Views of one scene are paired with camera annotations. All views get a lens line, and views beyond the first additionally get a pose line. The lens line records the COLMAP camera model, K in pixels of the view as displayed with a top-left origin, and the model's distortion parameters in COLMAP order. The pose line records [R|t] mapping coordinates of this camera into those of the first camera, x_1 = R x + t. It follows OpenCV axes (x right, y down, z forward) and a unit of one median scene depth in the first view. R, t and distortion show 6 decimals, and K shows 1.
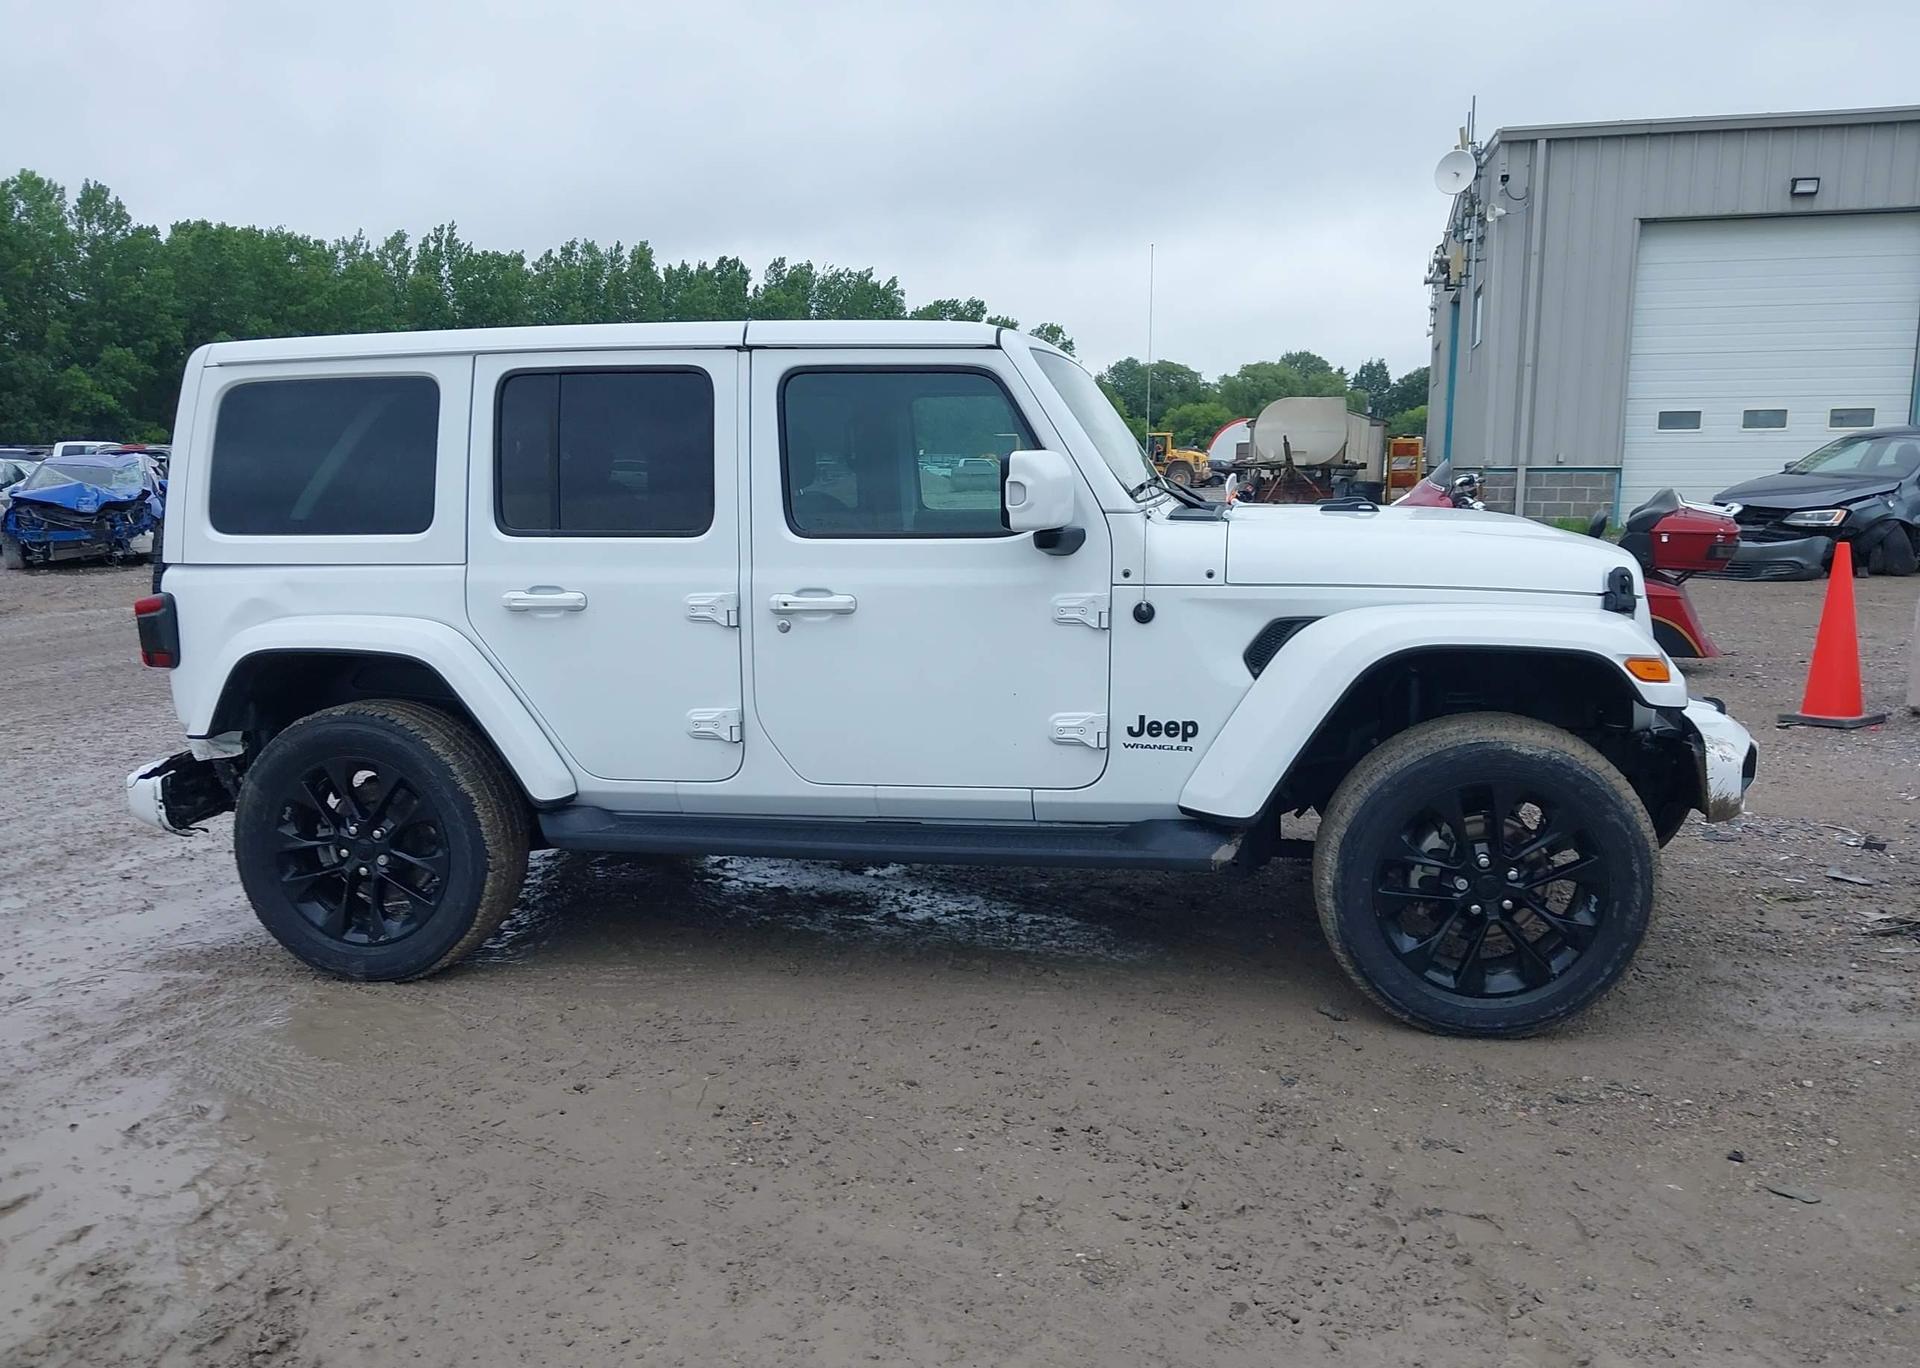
lens RADIAL K [[1550.4, 0, 960.0], [0, 1550.4, 684.0], [0, 0, 1]] dist [0.010093, -0.004115]
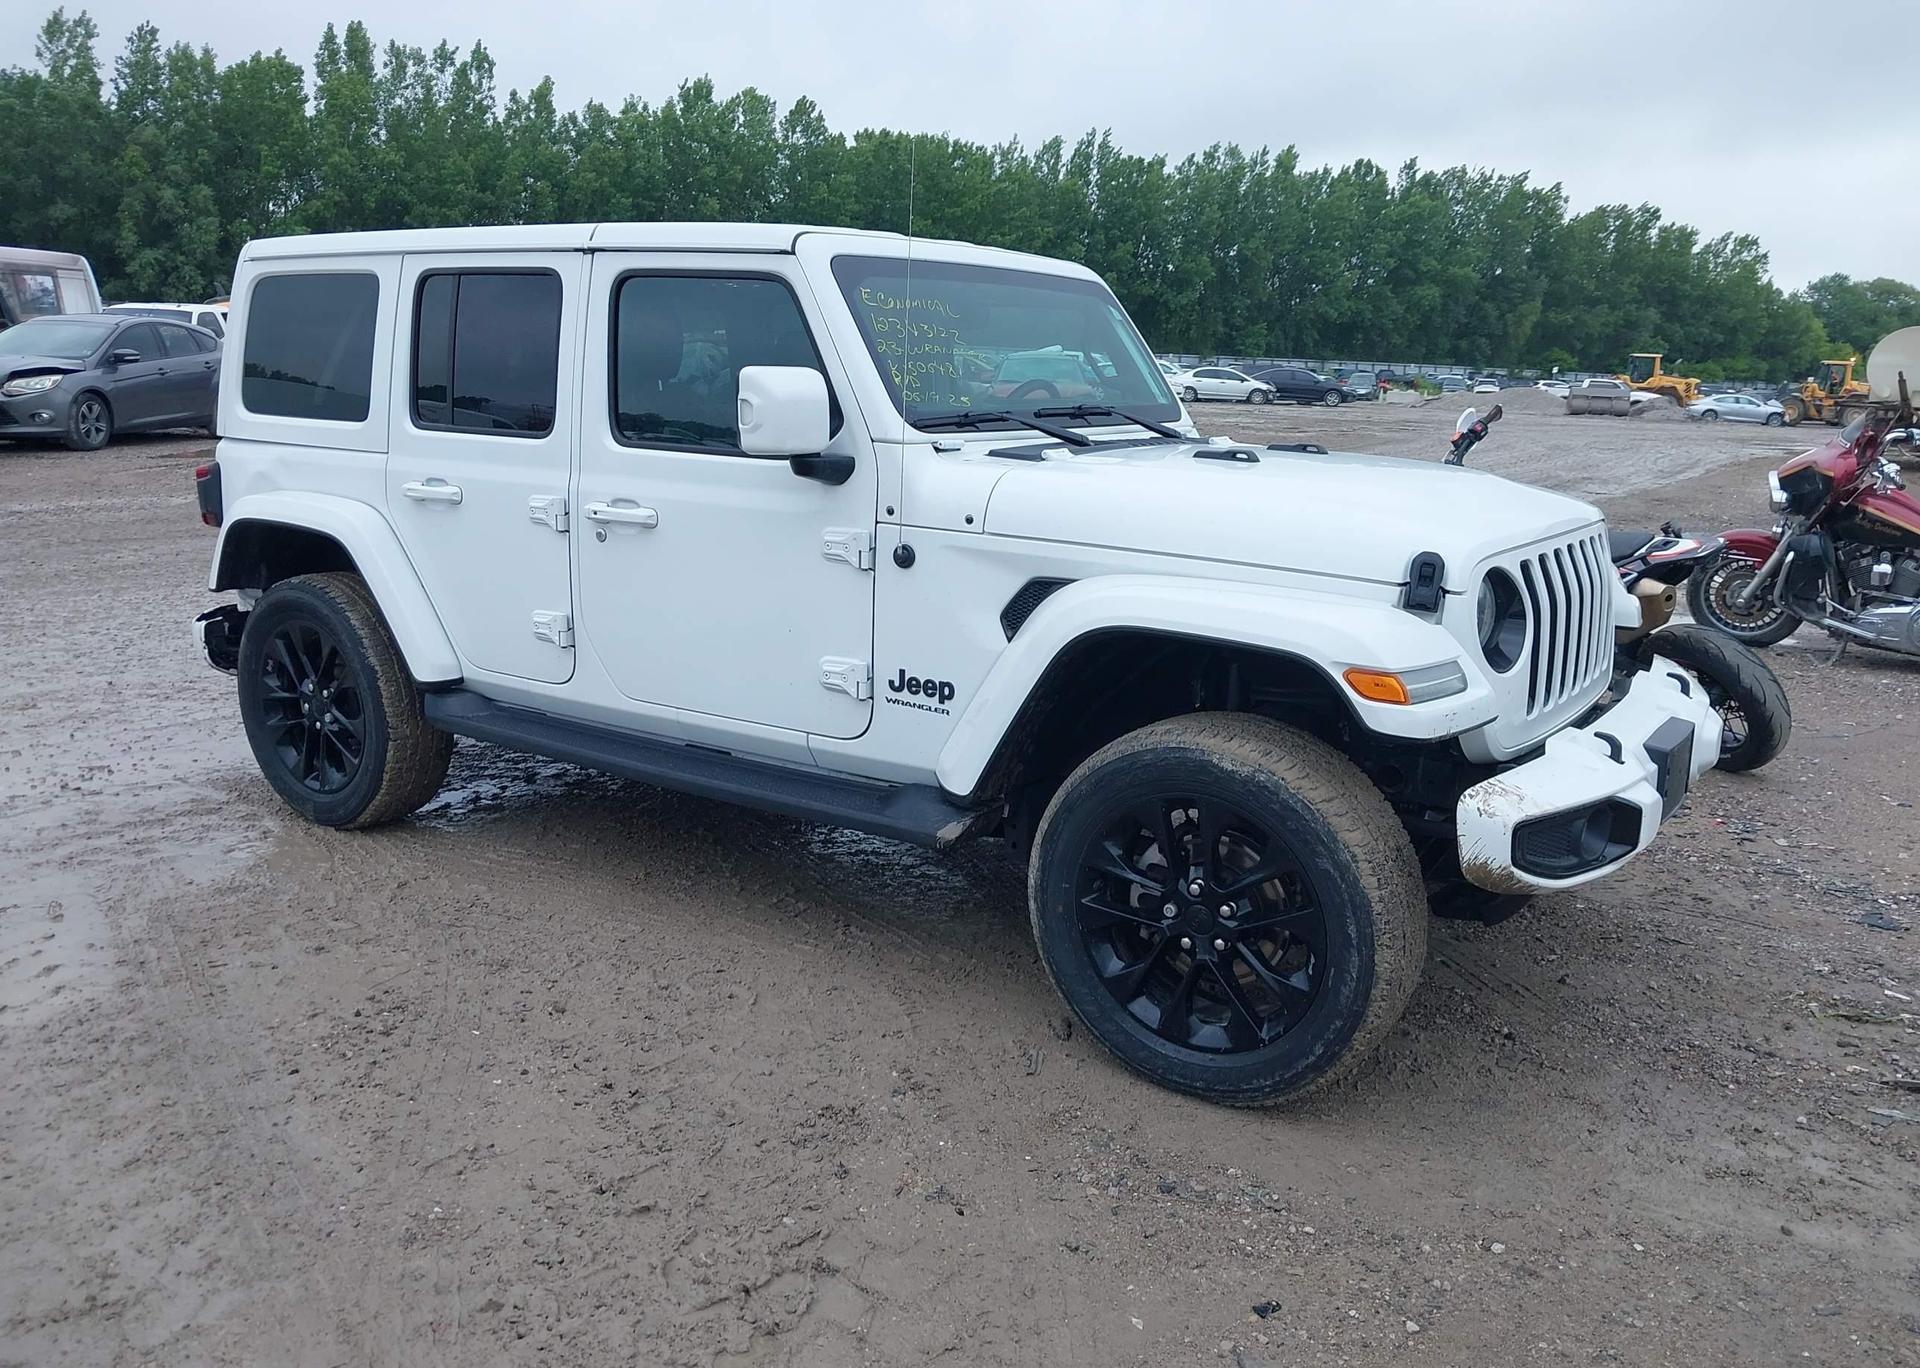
lens RADIAL K [[1536.5, 0, 982.1], [0, 1536.5, 701.6], [0, 0, 1]] dist [0.000624, 0.001936]
pose [[0.915032, 0.127458, -0.382714, 0.488754], [-0.100216, 0.990852, 0.090385, -0.045114], [0.390733, -0.044351, 0.919435, 0.183461]]
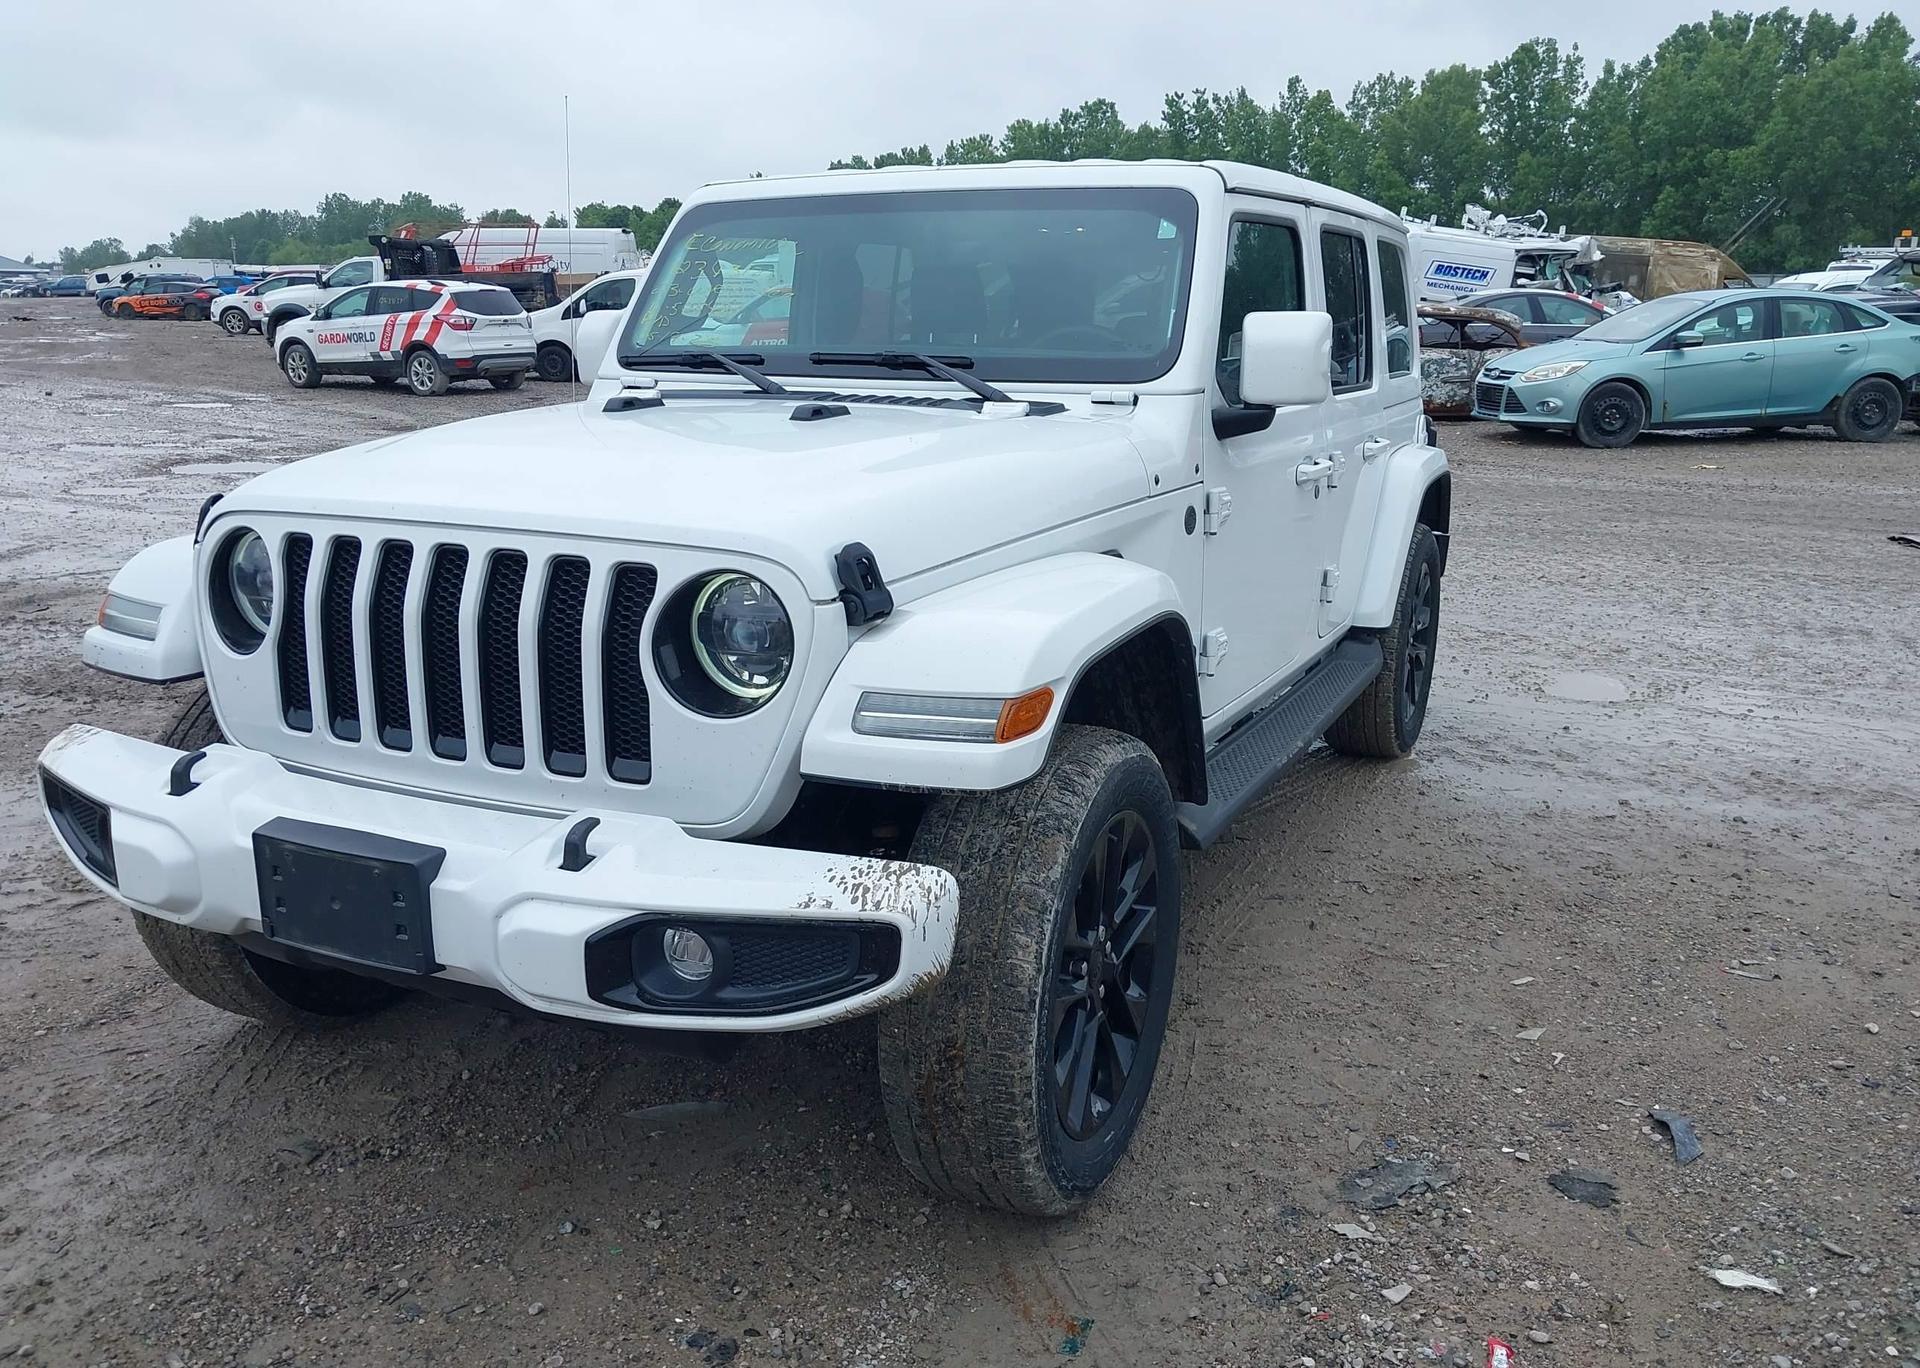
lens RADIAL K [[1550.4, 0, 960.0], [0, 1550.4, 684.0], [0, 0, 1]] dist [0.010093, -0.004115]
pose [[-0.264309, 0.241715, -0.933657, 0.978297], [-0.144553, 0.947219, 0.286147, -0.249831], [0.953544, 0.210594, -0.215418, 1.541155]]
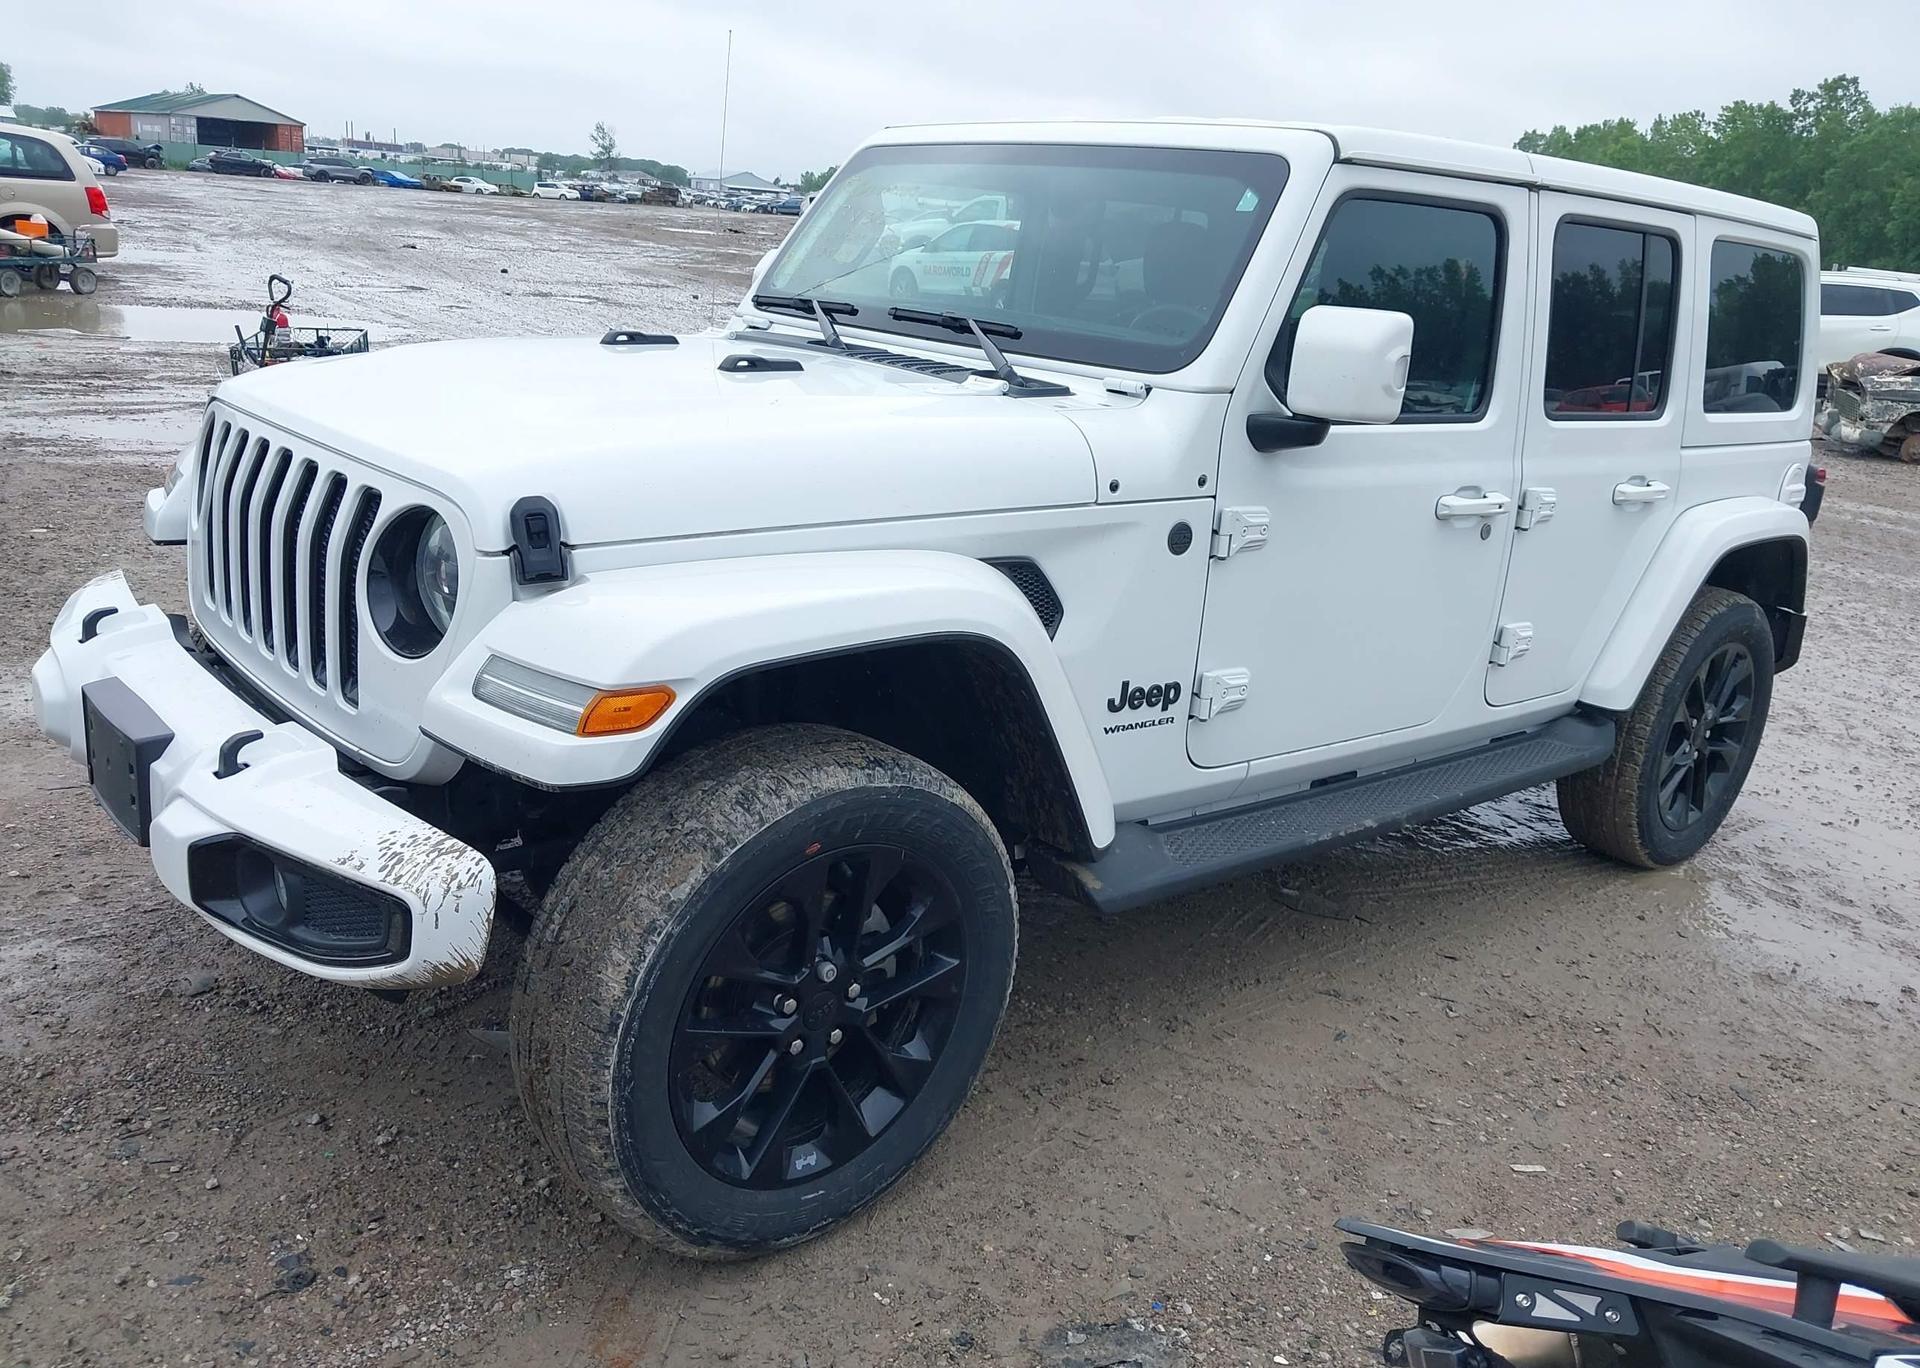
lens RADIAL K [[1536.5, 0, 982.1], [0, 1536.5, 701.6], [0, 0, 1]] dist [0.000624, 0.001936]
pose [[-0.622311, 0.187990, -0.759861, 0.680285], [-0.195330, 0.902730, 0.383307, -0.315958], [0.758008, 0.386959, -0.525059, 1.880891]]
